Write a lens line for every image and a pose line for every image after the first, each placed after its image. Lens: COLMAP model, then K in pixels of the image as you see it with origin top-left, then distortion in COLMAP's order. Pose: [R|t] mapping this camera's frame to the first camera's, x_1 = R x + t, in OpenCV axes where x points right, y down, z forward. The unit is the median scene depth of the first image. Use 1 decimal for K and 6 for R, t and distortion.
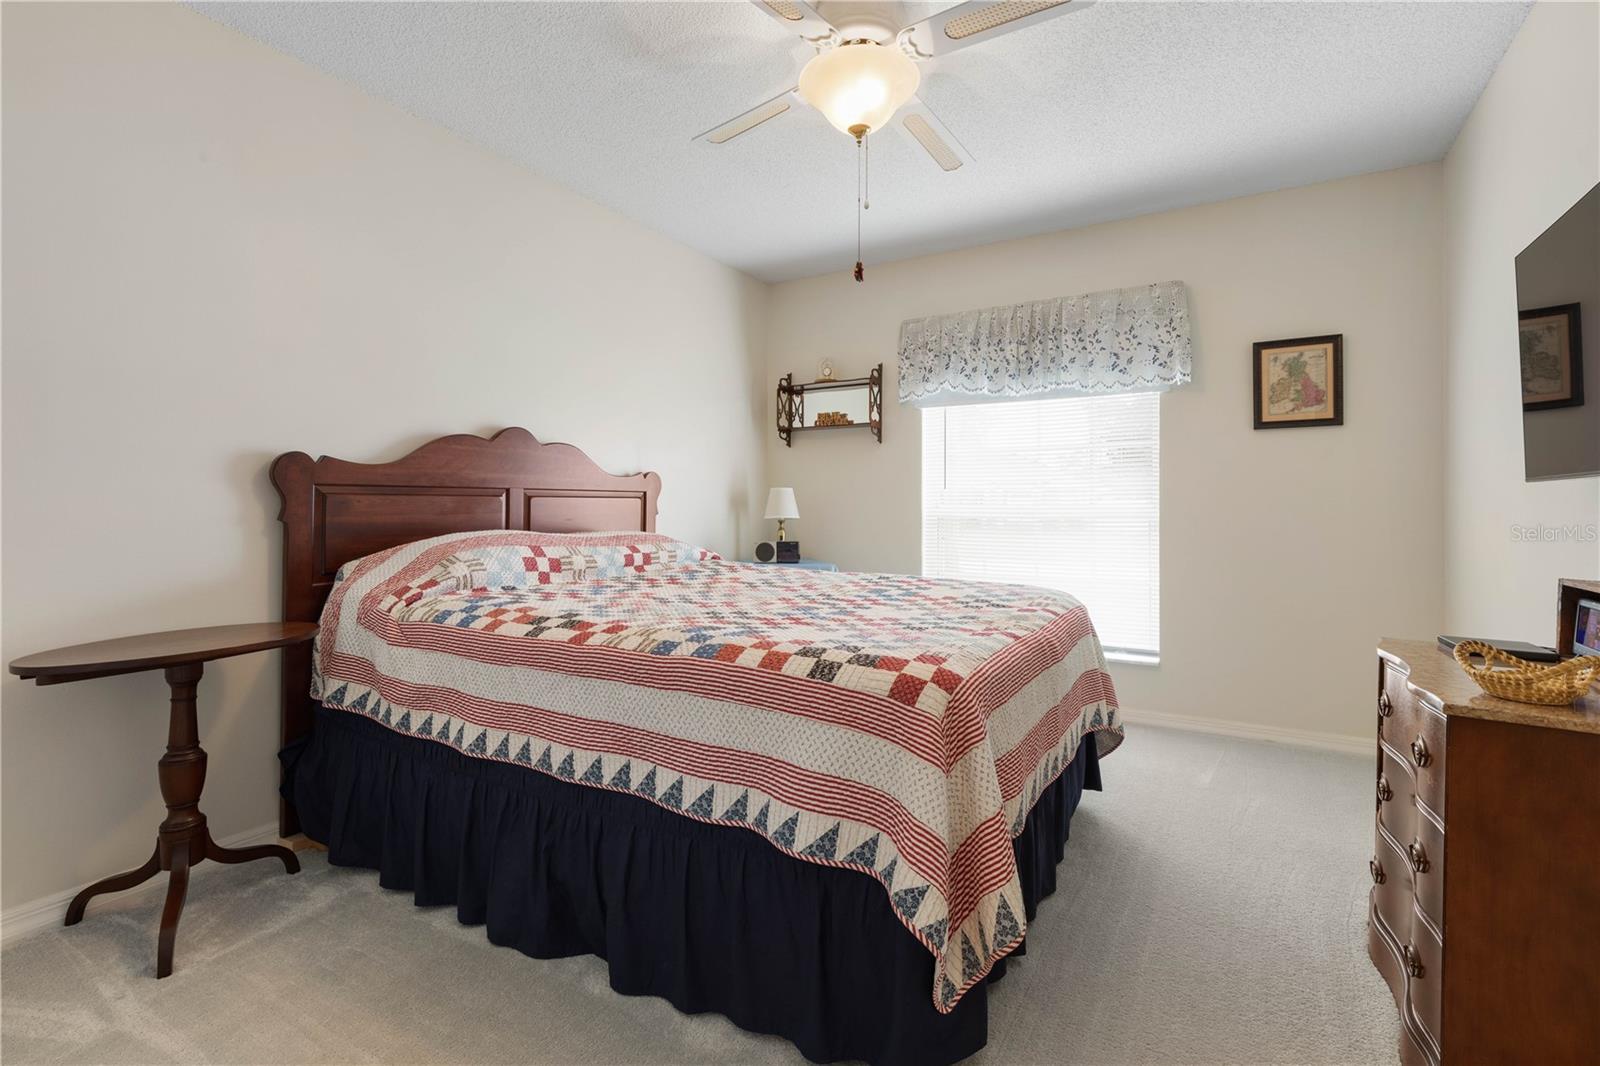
lens RADIAL K [[742.6, 0, 800.0], [0, 742.6, 533.0], [0, 0, 1]] dist [0.003674, -0.000190]
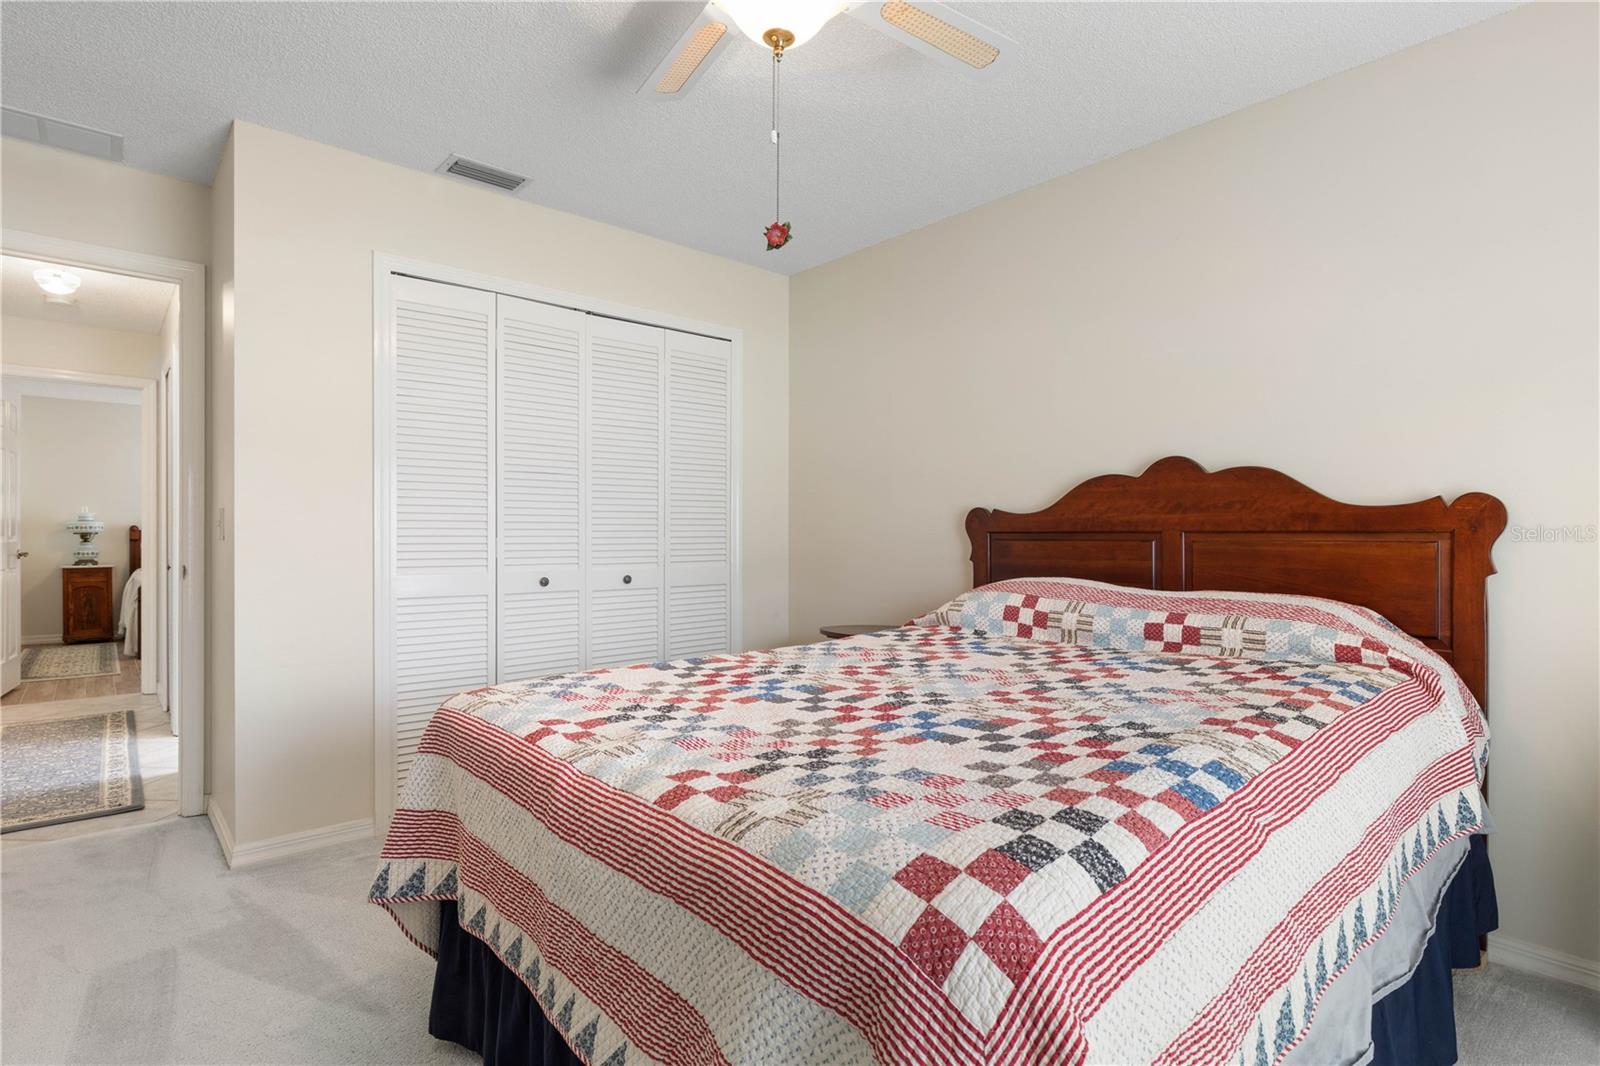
lens RADIAL K [[798.8, 0, 800.0], [0, 798.8, 533.0], [0, 0, 1]] dist [0.000315, 0.000018]
pose [[-0.309296, -0.003787, -0.950958, 0.678630], [-0.035236, 0.999351, 0.007481, -0.058028], [0.950313, 0.035822, -0.309229, 1.028790]]
